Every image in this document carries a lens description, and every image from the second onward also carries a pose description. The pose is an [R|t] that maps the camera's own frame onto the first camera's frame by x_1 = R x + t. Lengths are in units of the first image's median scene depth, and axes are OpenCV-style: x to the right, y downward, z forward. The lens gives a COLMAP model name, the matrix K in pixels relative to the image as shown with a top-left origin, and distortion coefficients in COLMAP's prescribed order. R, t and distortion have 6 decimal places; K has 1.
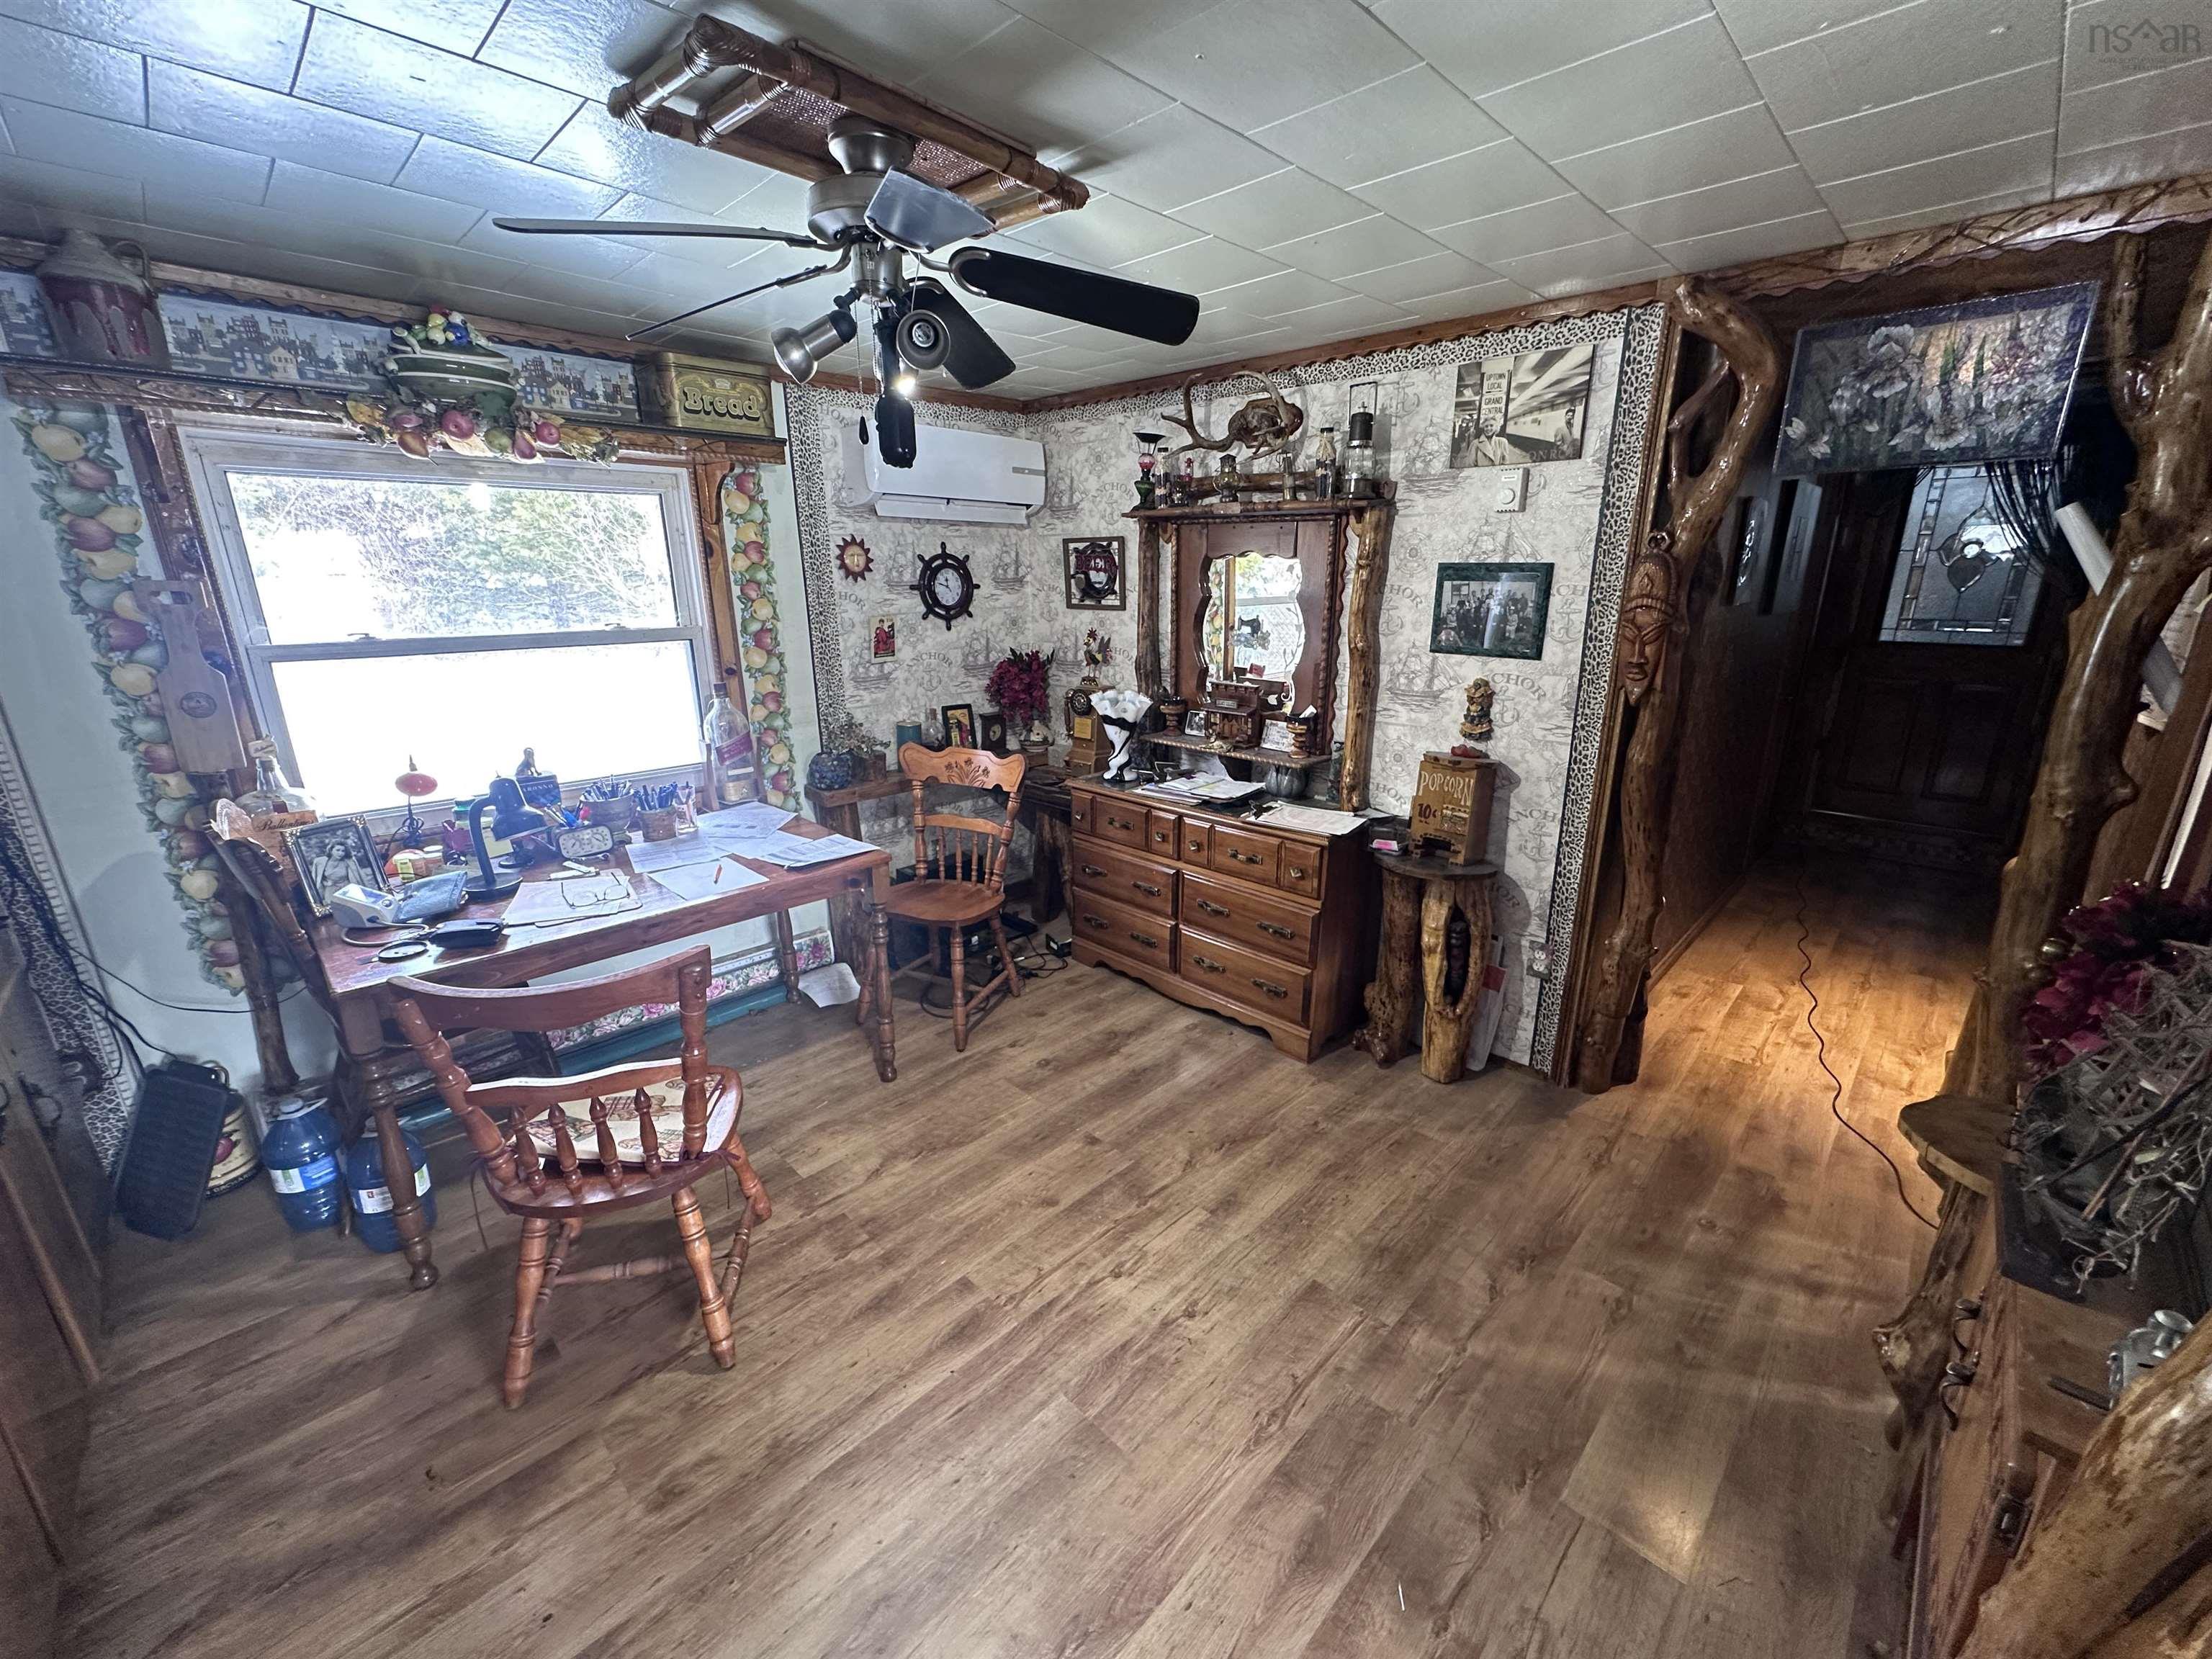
lens RADIAL K [[883.6, 0, 1106.7], [0, 883.6, 832.1], [0, 0, 1]] dist [-0.003622, 0.000060]
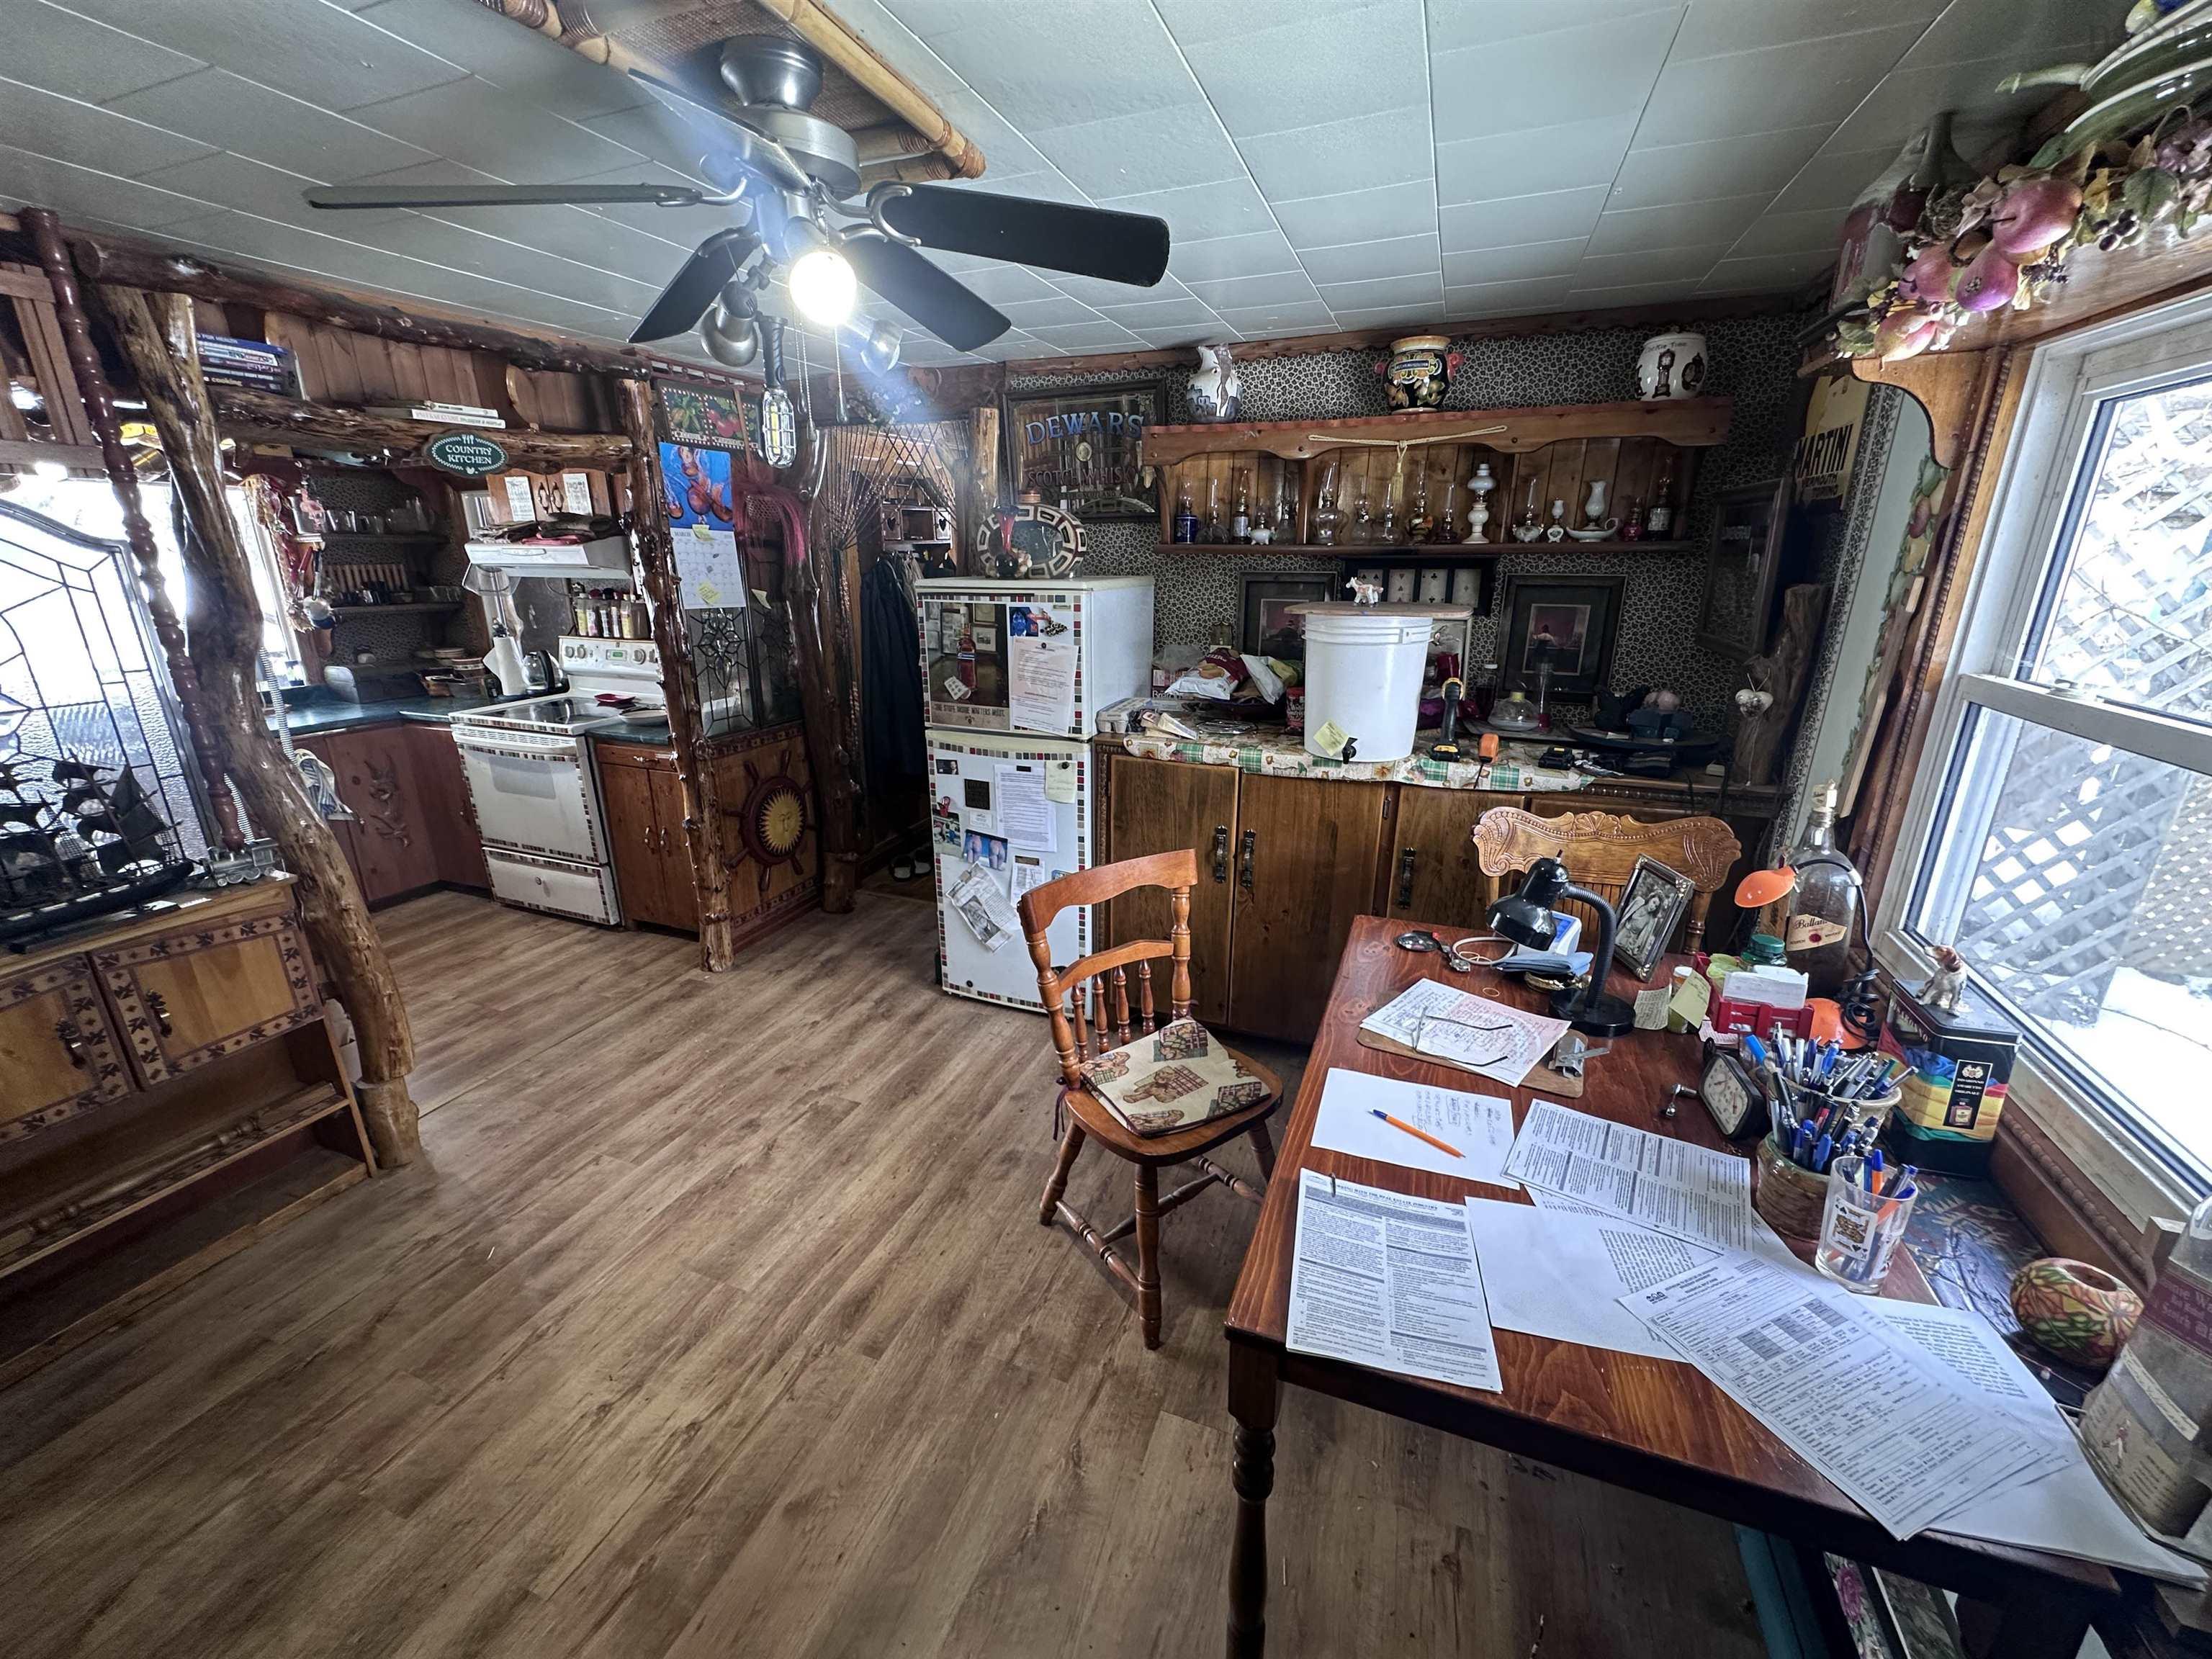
lens RADIAL K [[883.6, 0, 1100.0], [0, 883.6, 828.6], [0, 0, 1]] dist [-0.003622, 0.000060]
pose [[-0.918286, 0.124090, -0.375969, -0.099621], [-0.107156, 0.836273, 0.537740, -0.457247], [0.381141, 0.534086, -0.754641, 1.493748]]
